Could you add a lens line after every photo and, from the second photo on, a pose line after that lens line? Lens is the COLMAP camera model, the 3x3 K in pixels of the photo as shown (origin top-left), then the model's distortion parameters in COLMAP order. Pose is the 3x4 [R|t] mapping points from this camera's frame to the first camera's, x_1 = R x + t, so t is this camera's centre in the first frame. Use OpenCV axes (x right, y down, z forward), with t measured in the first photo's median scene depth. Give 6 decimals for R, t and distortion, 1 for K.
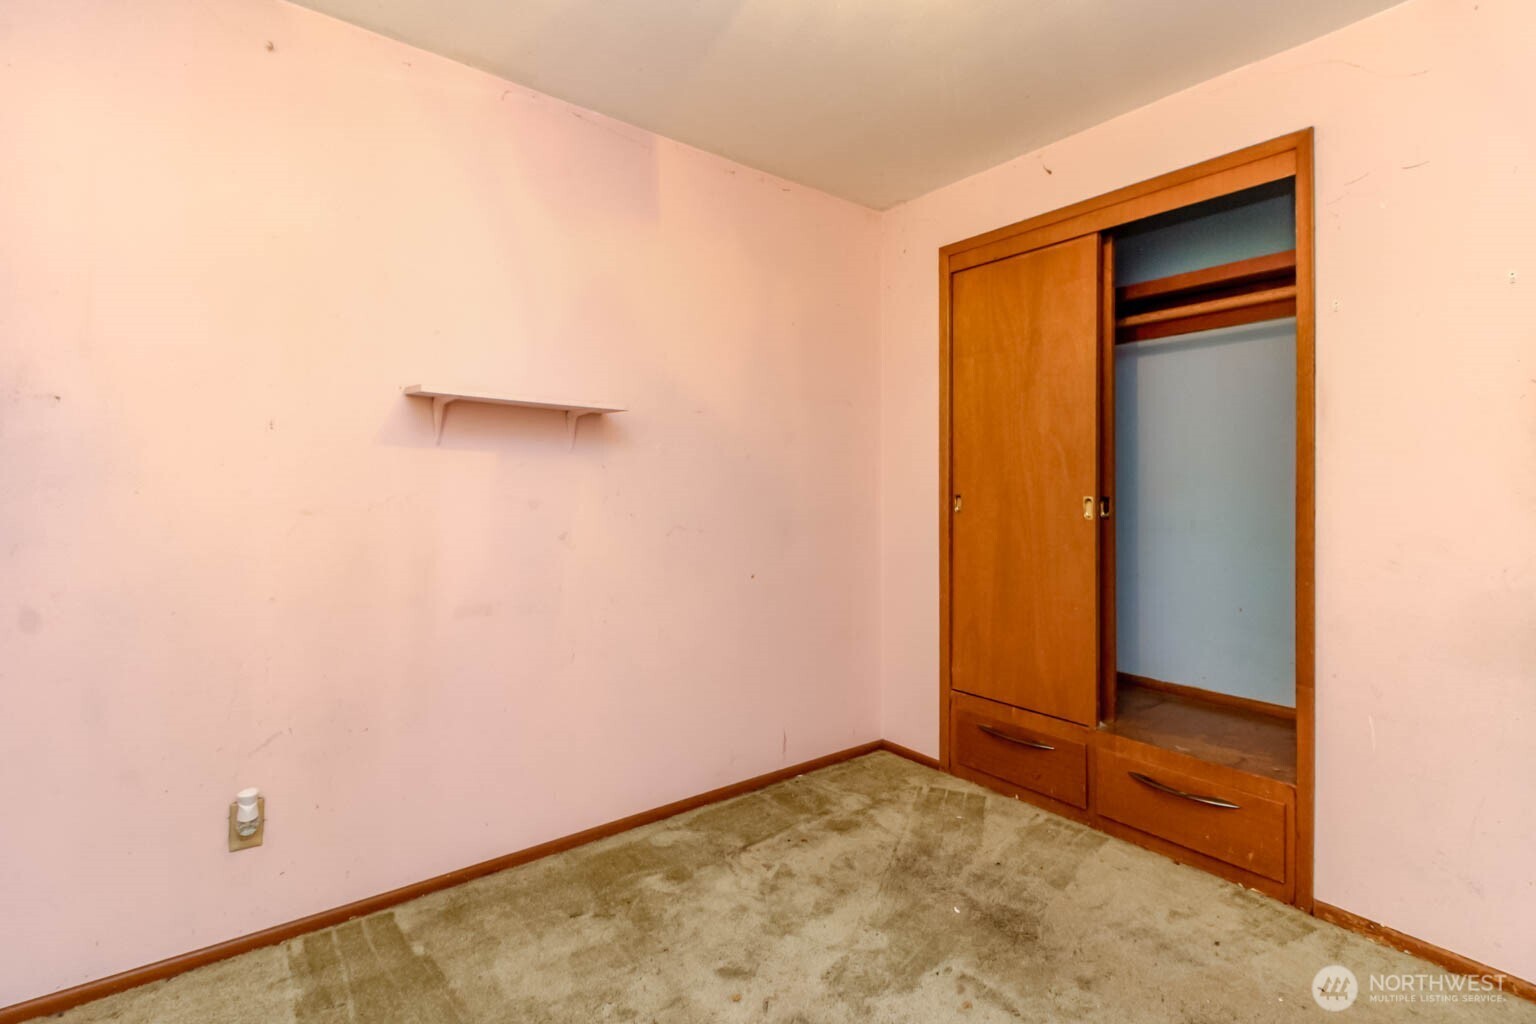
lens RADIAL K [[708.3, 0, 743.4], [0, 708.3, 484.8], [0, 0, 1]] dist [-0.026621, -0.000358]
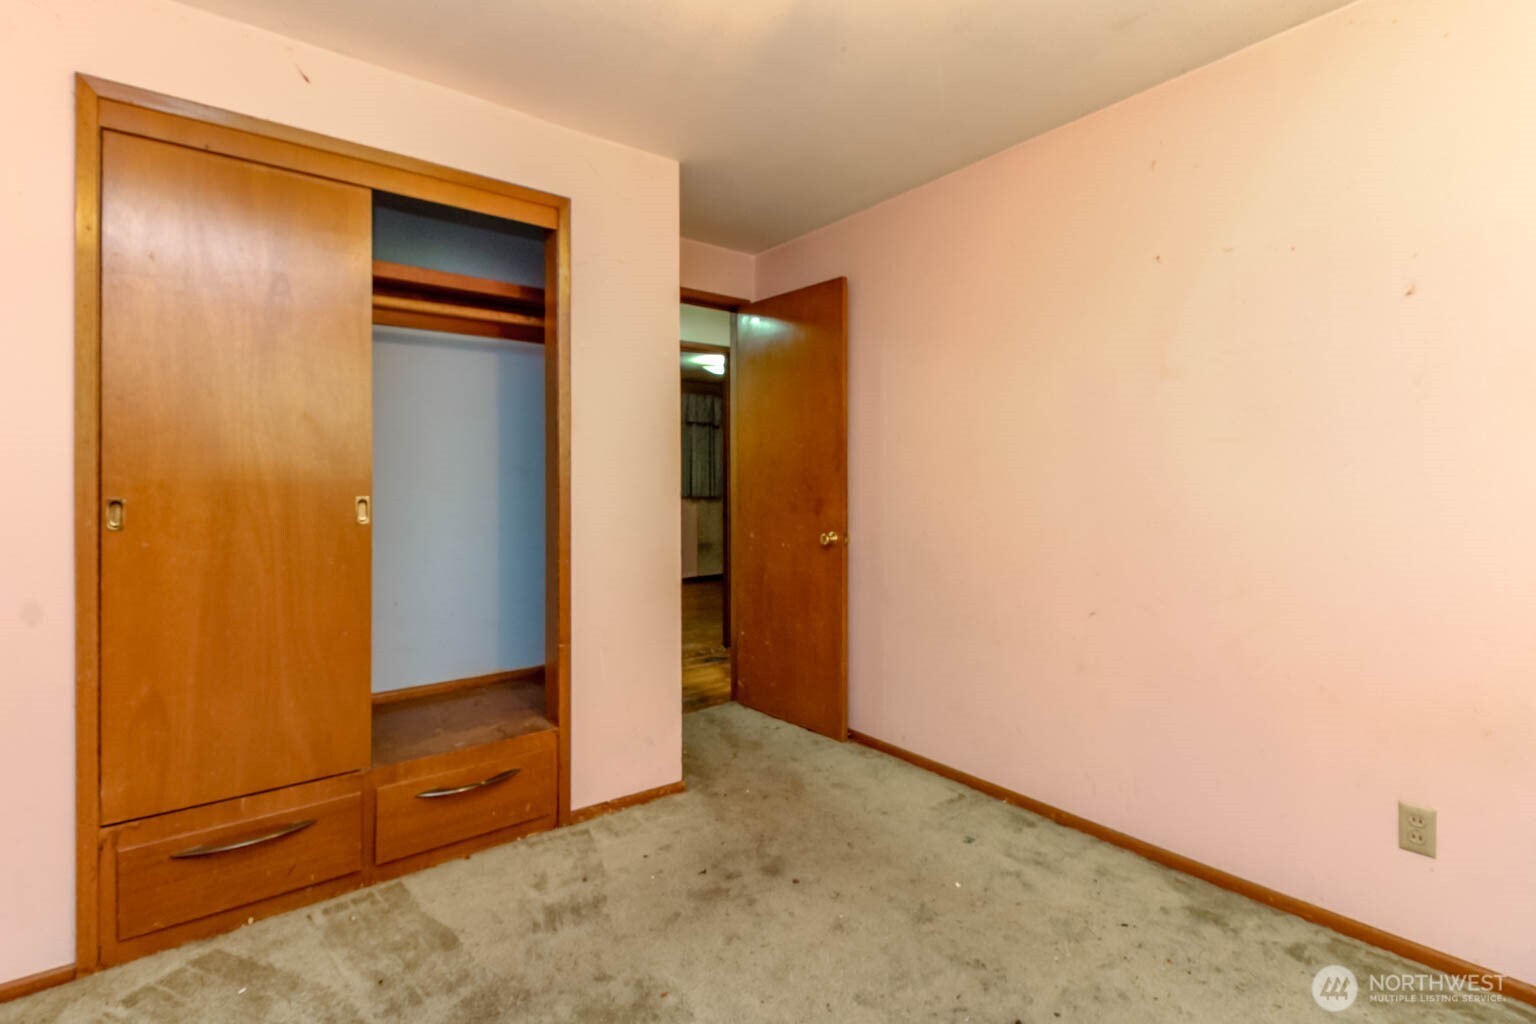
lens RADIAL K [[694.6, 0, 767.4], [0, 694.6, 476.3], [0, 0, 1]] dist [0.001282, -0.008719]
pose [[-0.032840, 0.004410, 0.999451, -0.370631], [0.002199, 0.999988, -0.004340, -0.003721], [-0.999458, 0.002056, -0.032849, 0.555856]]
